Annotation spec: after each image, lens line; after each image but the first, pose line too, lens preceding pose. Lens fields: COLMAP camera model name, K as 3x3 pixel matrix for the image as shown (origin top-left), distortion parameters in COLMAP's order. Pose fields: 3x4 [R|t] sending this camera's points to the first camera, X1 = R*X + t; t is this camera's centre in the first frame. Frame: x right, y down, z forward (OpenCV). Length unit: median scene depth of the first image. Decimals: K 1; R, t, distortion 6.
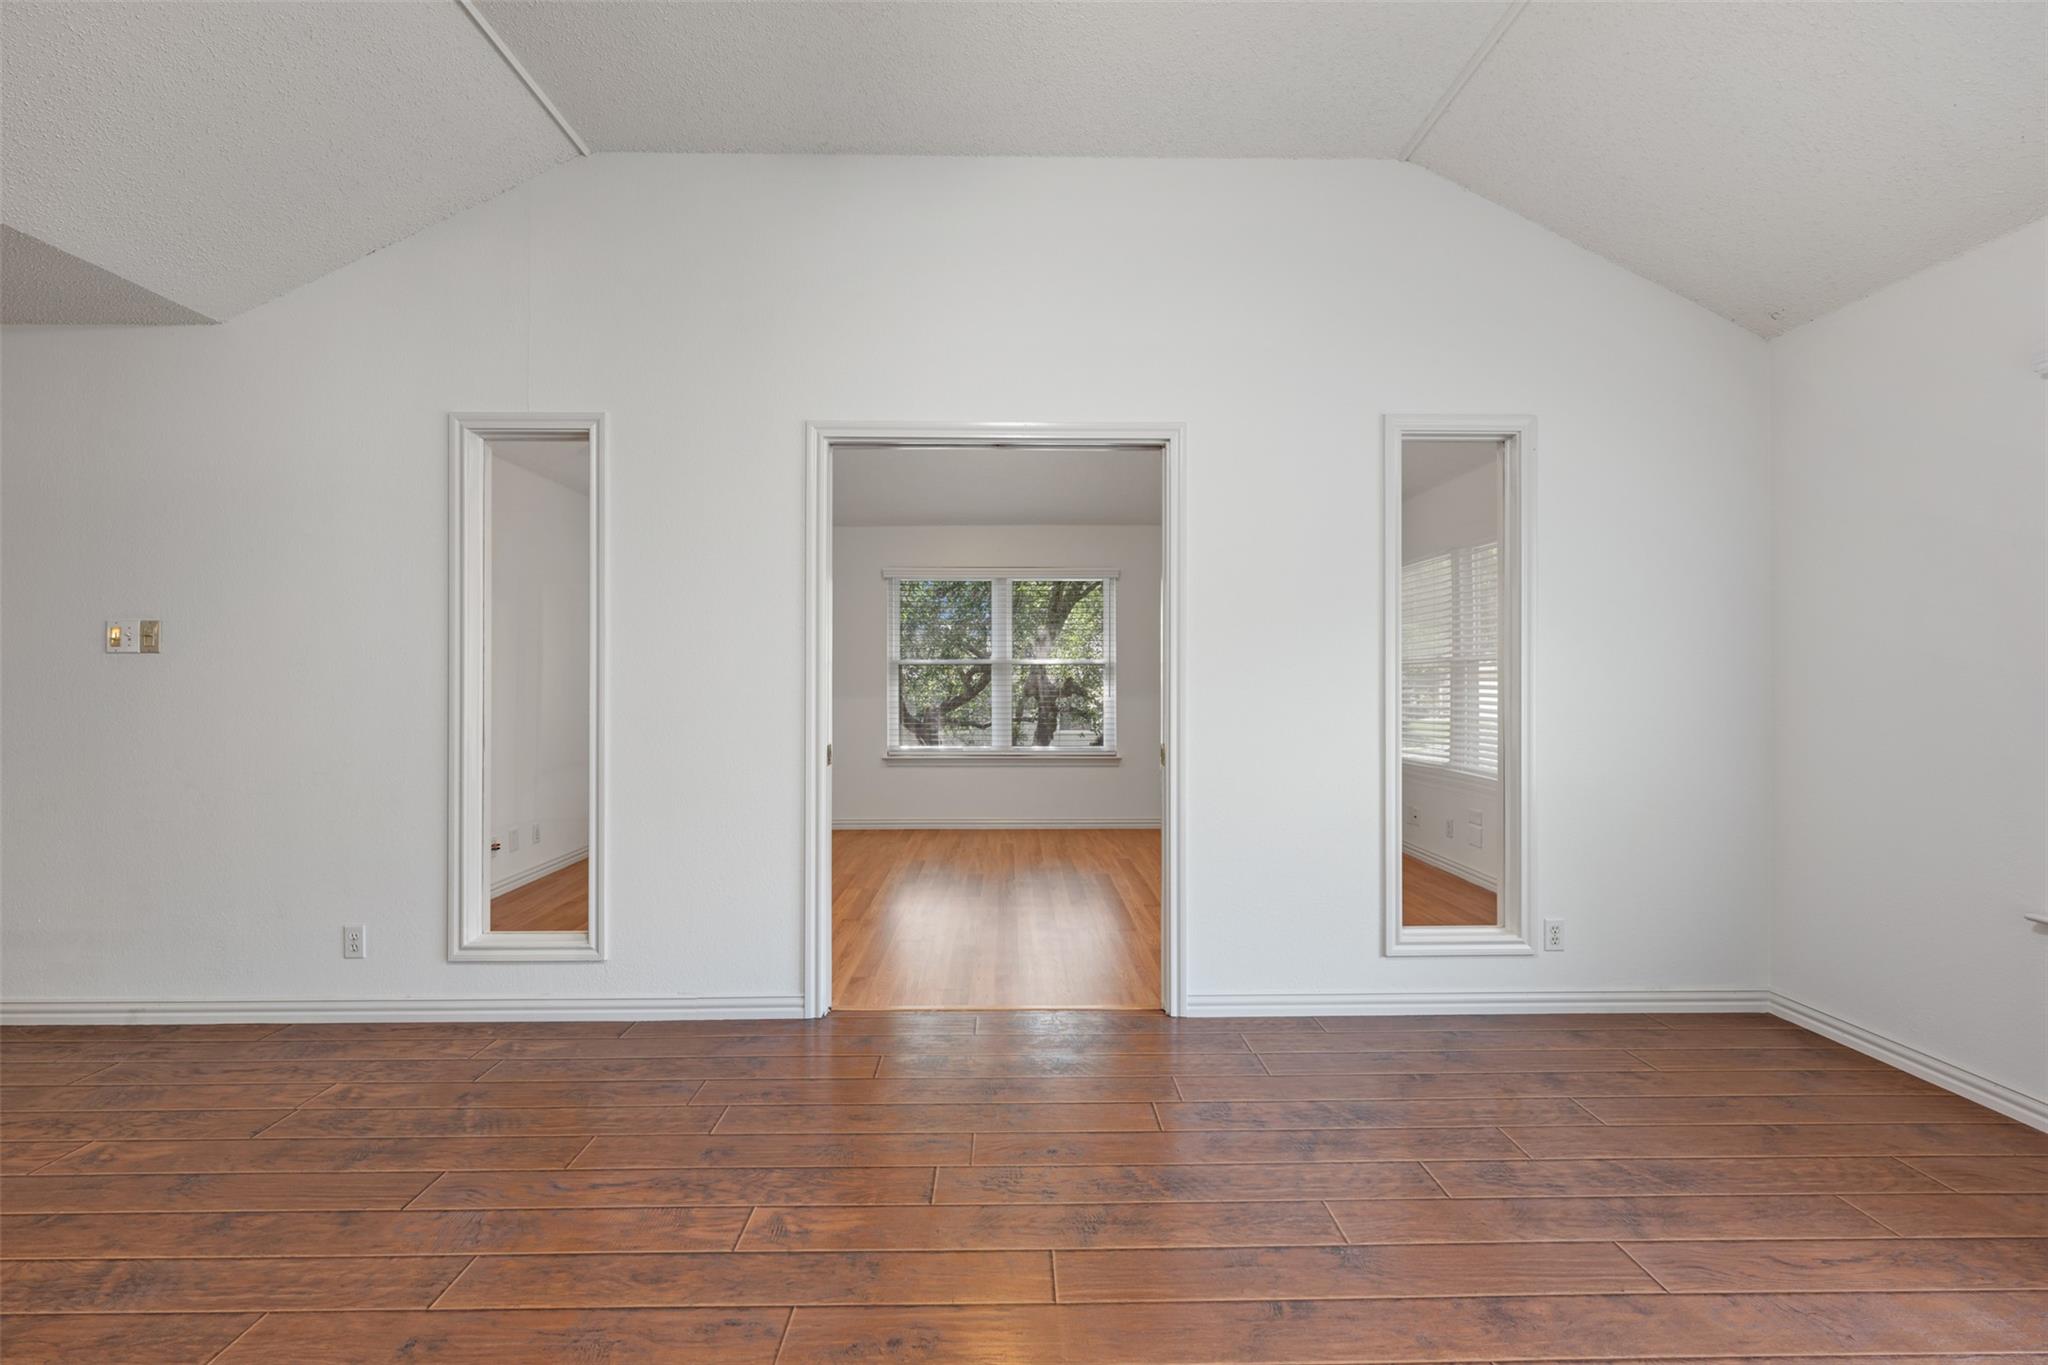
lens RADIAL K [[814.2, 0, 1024.5], [0, 814.2, 666.8], [0, 0, 1]] dist [-0.000498, -0.000683]
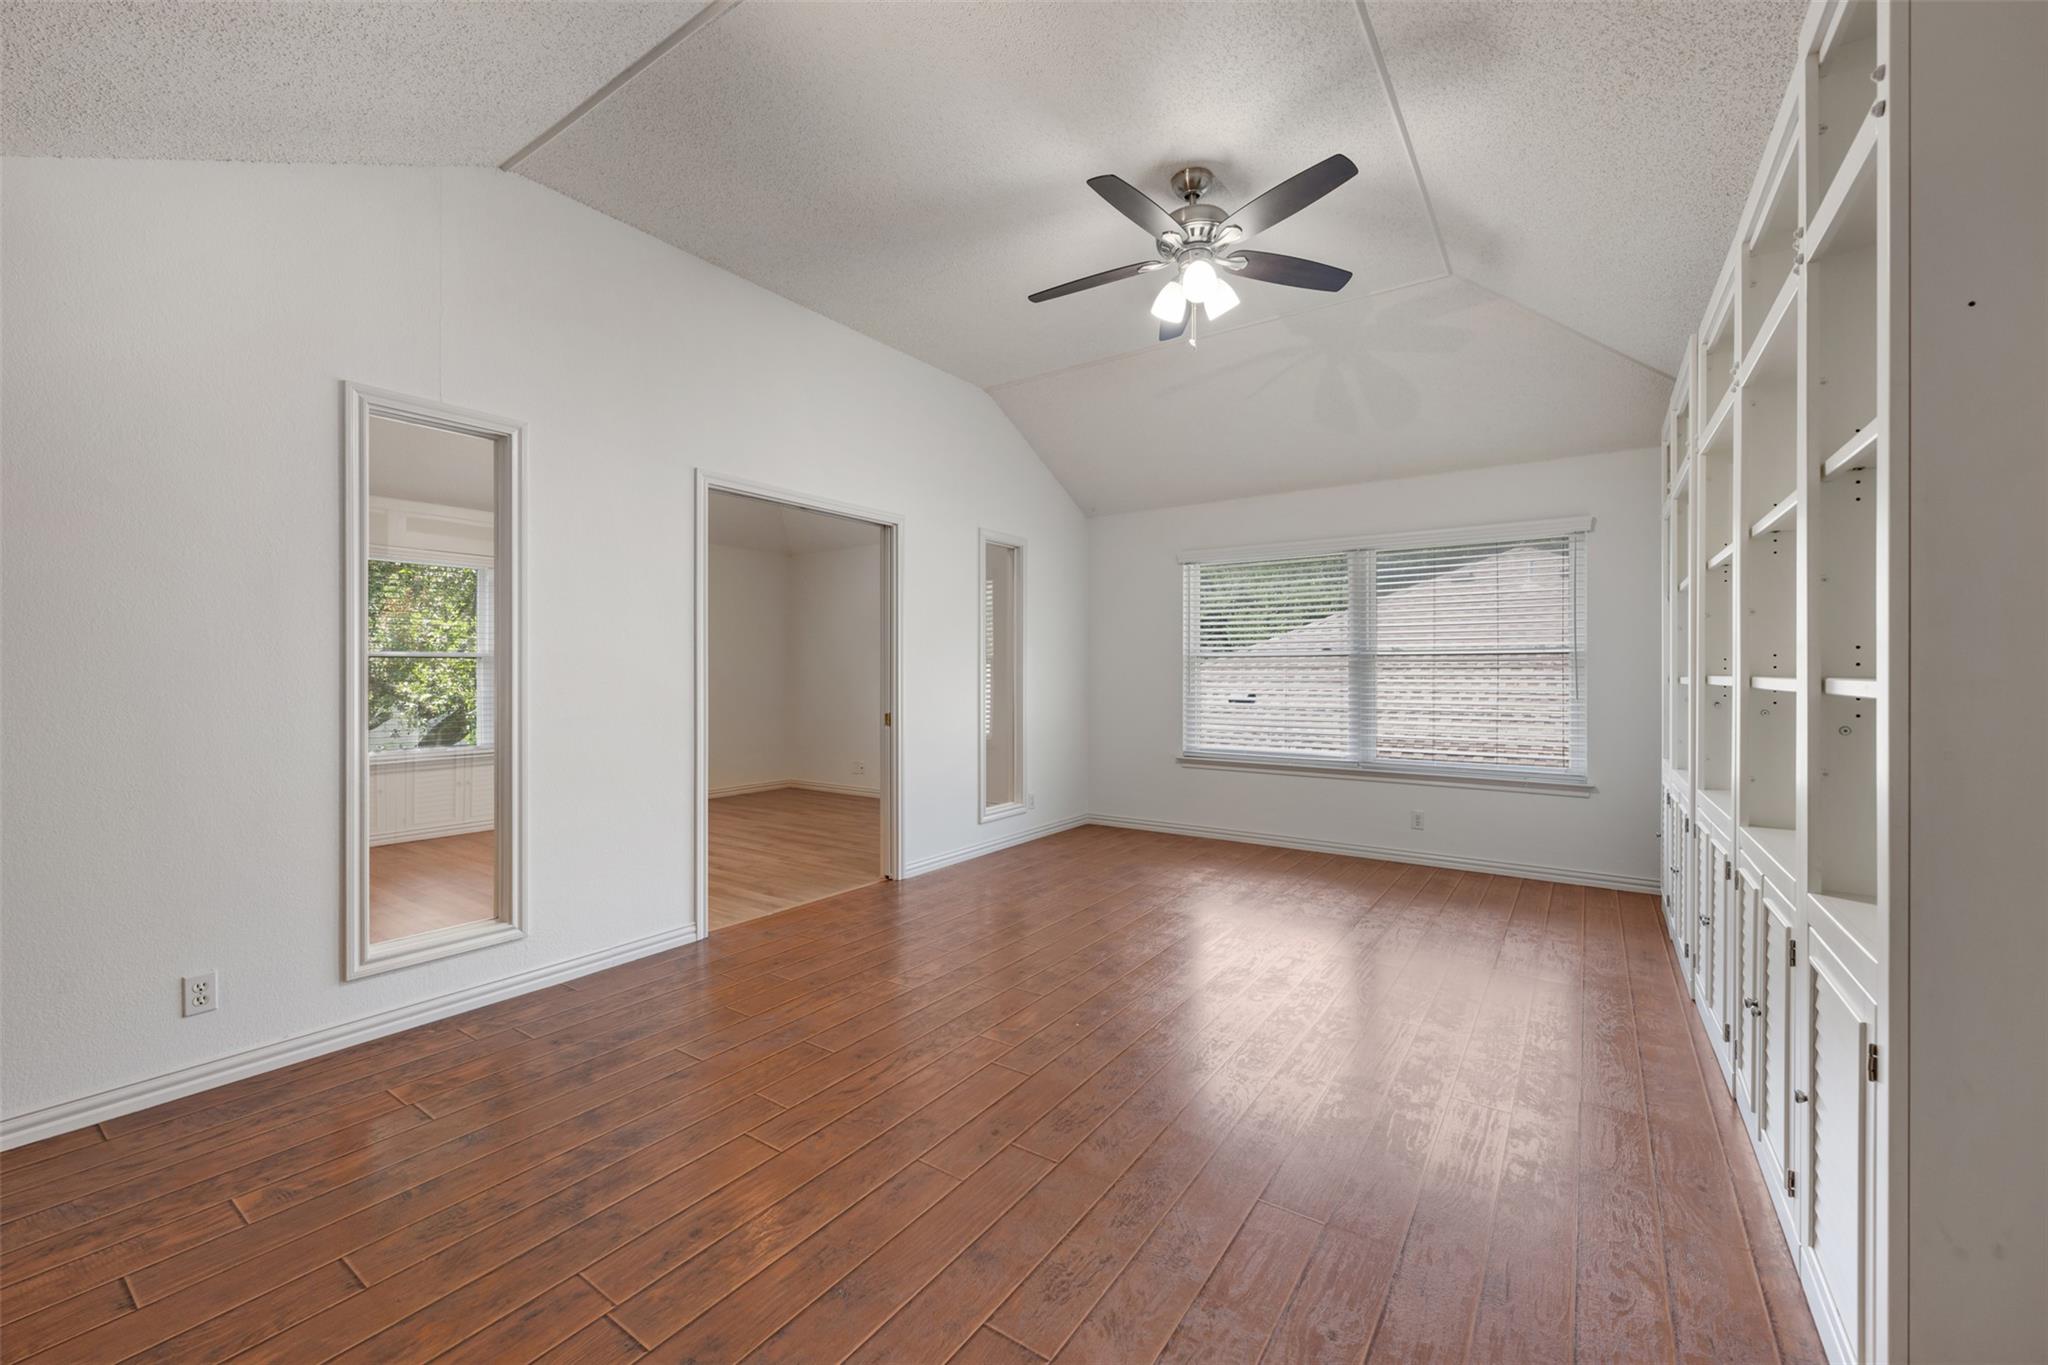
lens RADIAL K [[814.2, 0, 1007.0], [0, 814.2, 667.9], [0, 0, 1]] dist [-0.000498, -0.000683]
pose [[0.594314, 0.005090, 0.804217, -1.002062], [-0.003543, 0.999987, -0.003711, 0.010468], [-0.804226, -0.000643, 0.594324, -0.138819]]
